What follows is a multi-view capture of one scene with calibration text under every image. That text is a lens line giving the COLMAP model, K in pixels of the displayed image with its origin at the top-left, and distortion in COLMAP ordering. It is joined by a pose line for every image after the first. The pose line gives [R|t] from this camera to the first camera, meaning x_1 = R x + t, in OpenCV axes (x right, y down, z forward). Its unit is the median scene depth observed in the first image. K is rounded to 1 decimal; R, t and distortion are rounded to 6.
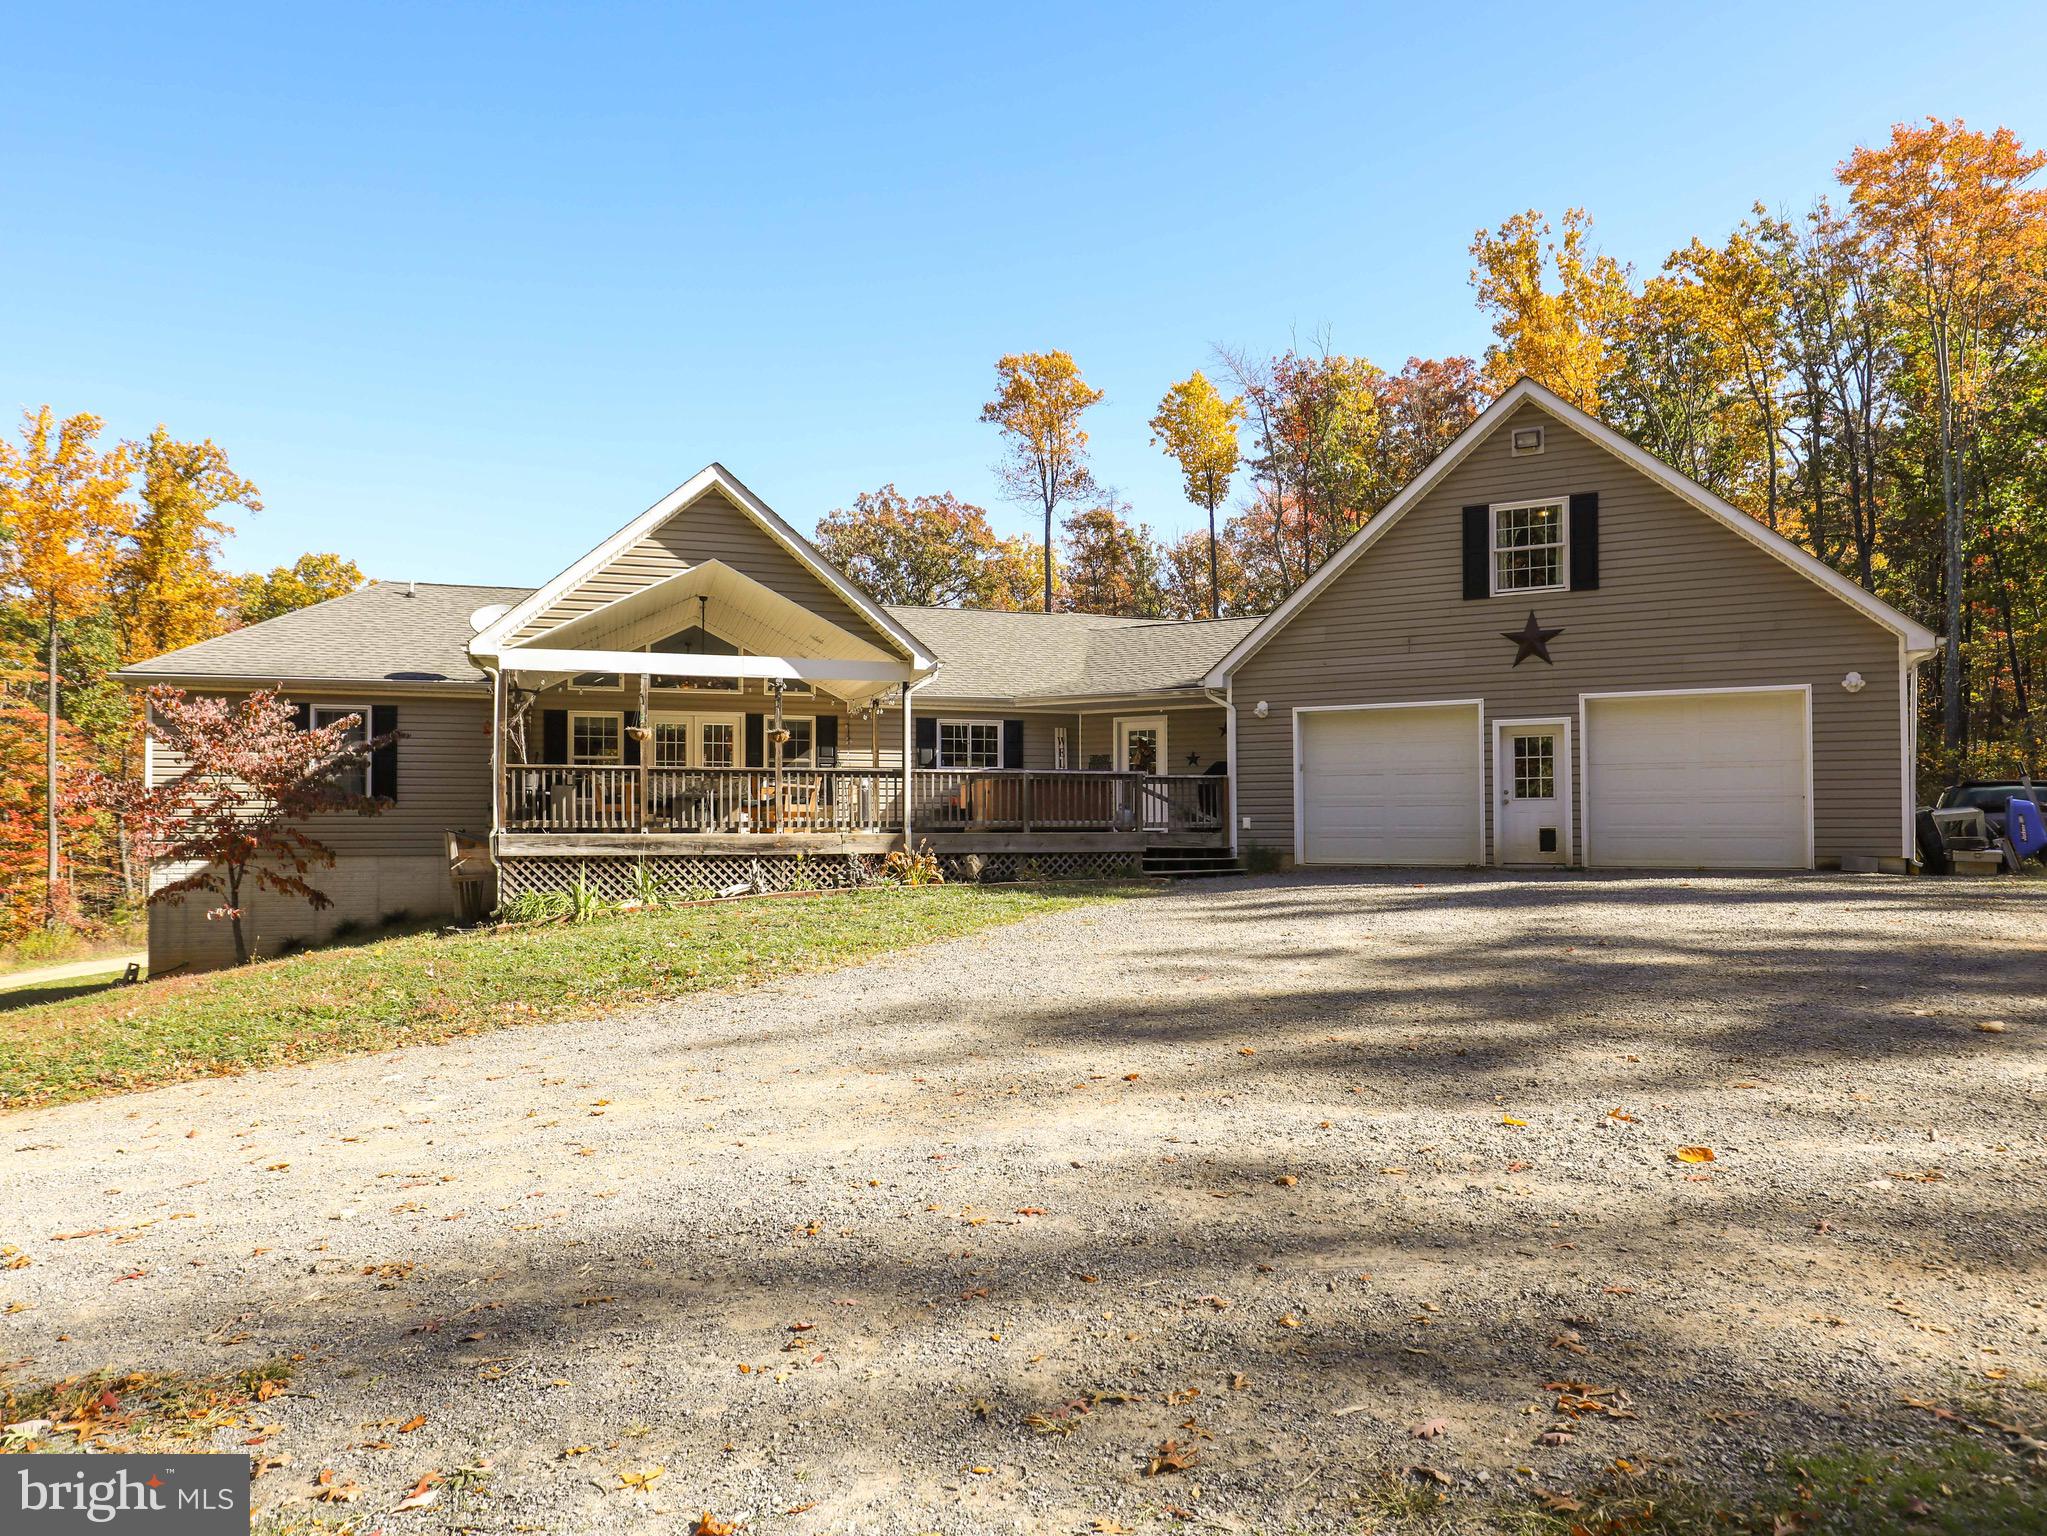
lens RADIAL K [[1140.4, 0, 1023.5], [0, 1140.4, 768.0], [0, 0, 1]] dist [-0.016015, -0.000565]
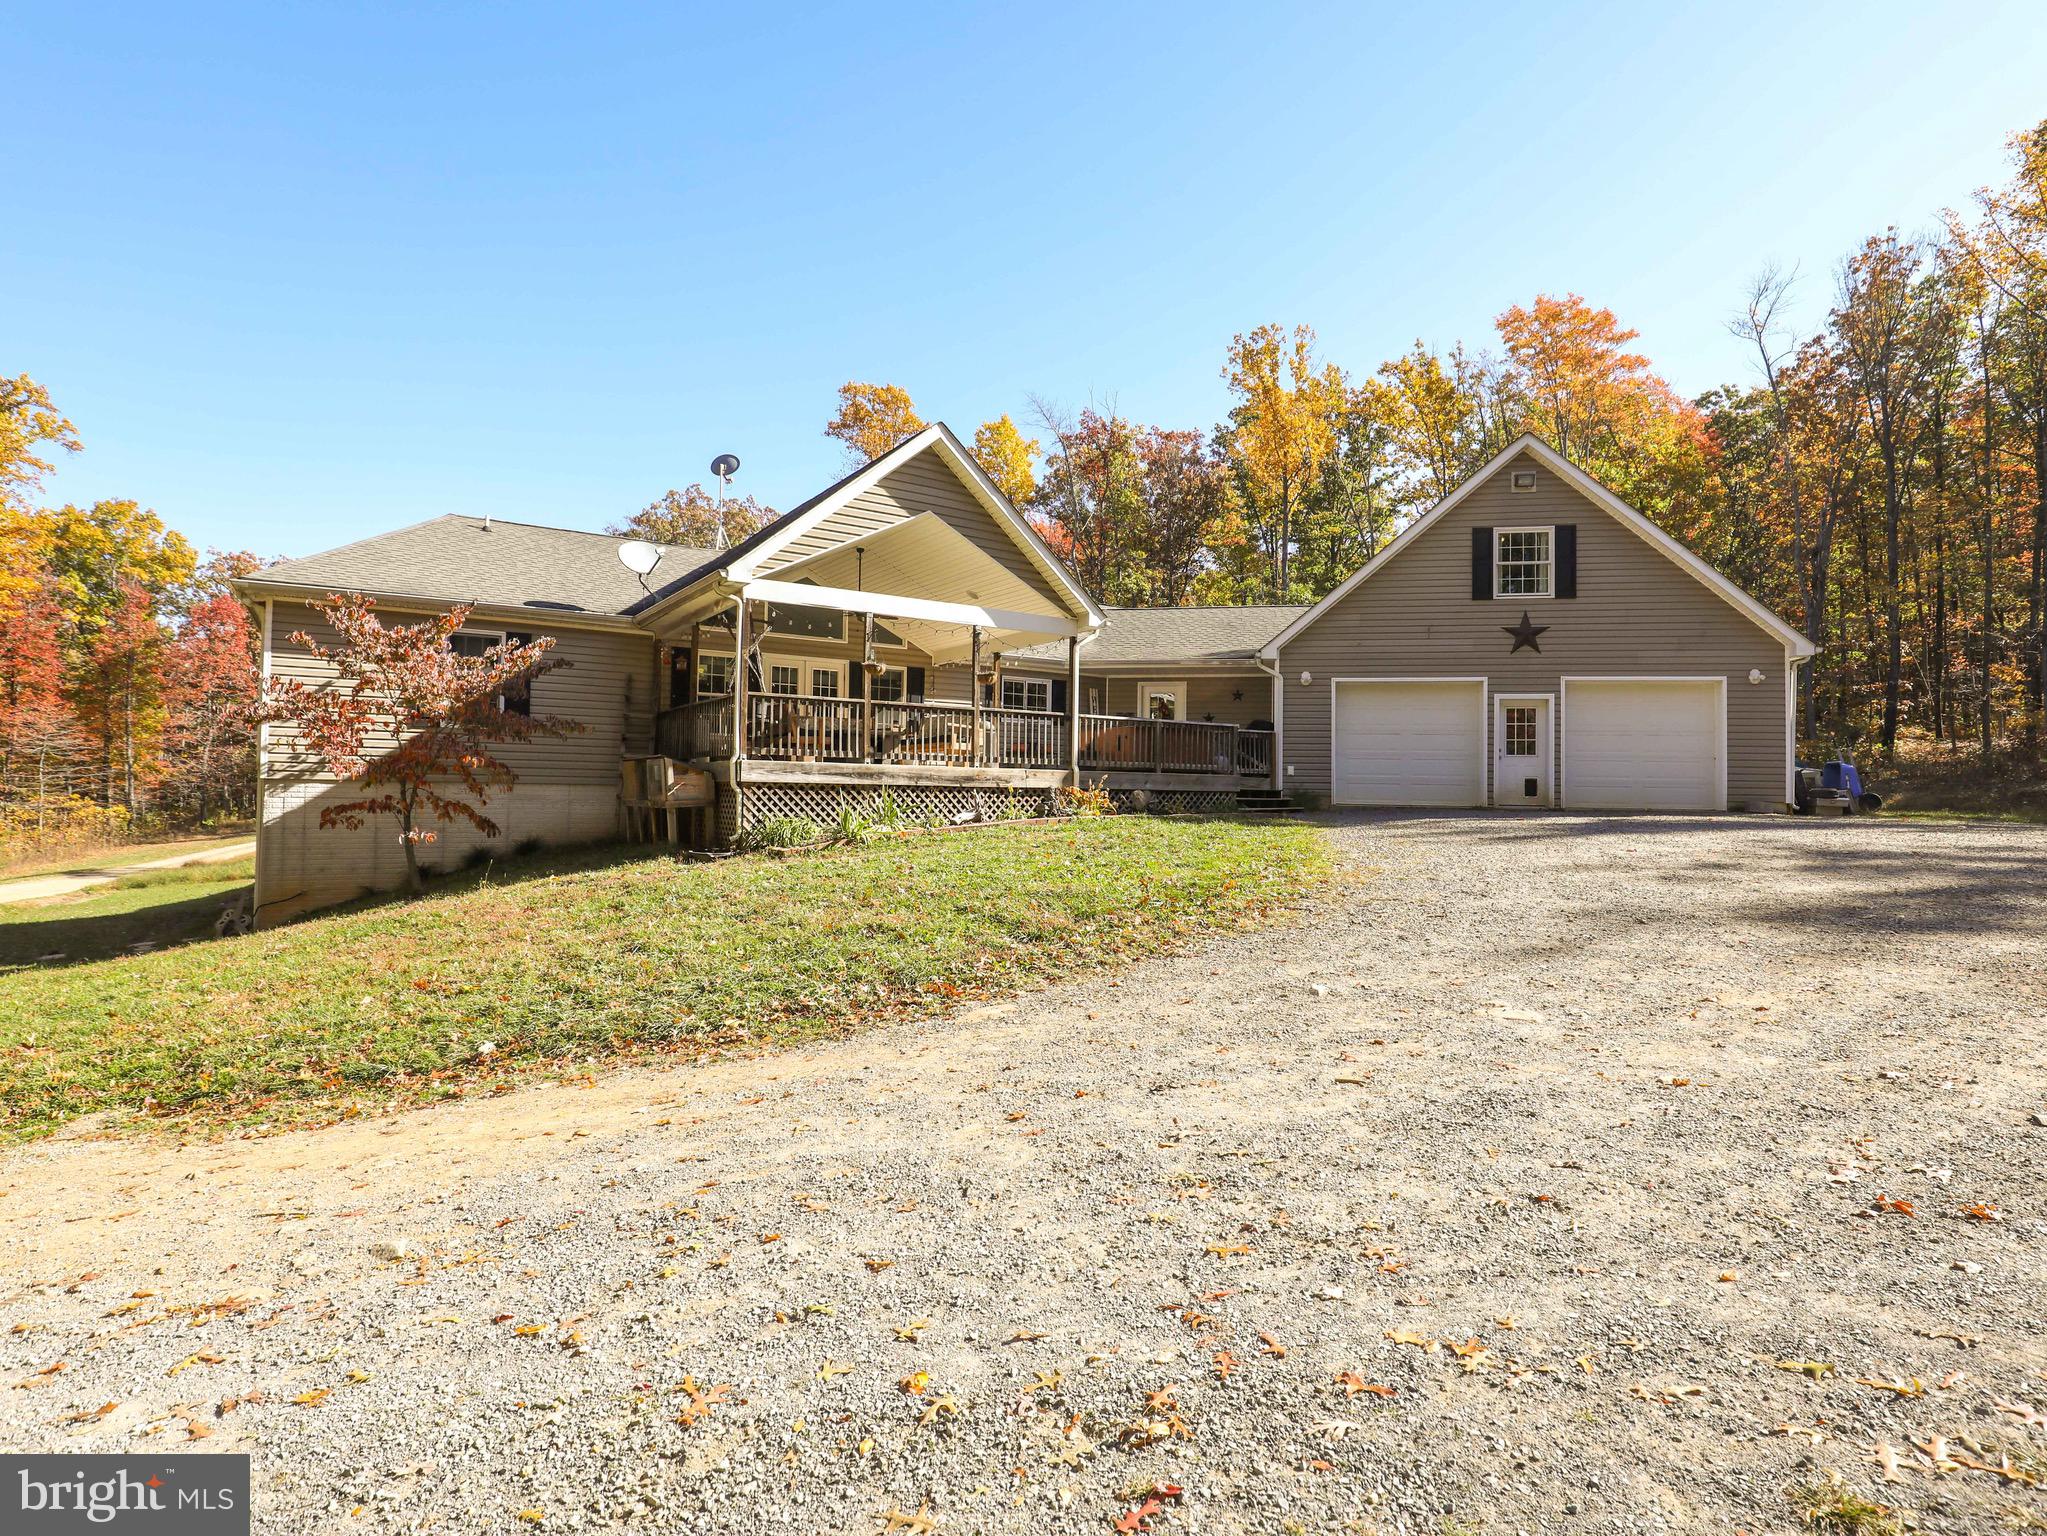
lens RADIAL K [[925.2, 0, 1023.1], [0, 925.2, 734.1], [0, 0, 1]] dist [-0.014984, -0.000072]
pose [[0.967810, 0.033086, 0.249498, -0.374834], [-0.032206, 0.999452, -0.007611, 0.029321], [-0.249613, -0.000669, 0.968346, 0.122710]]
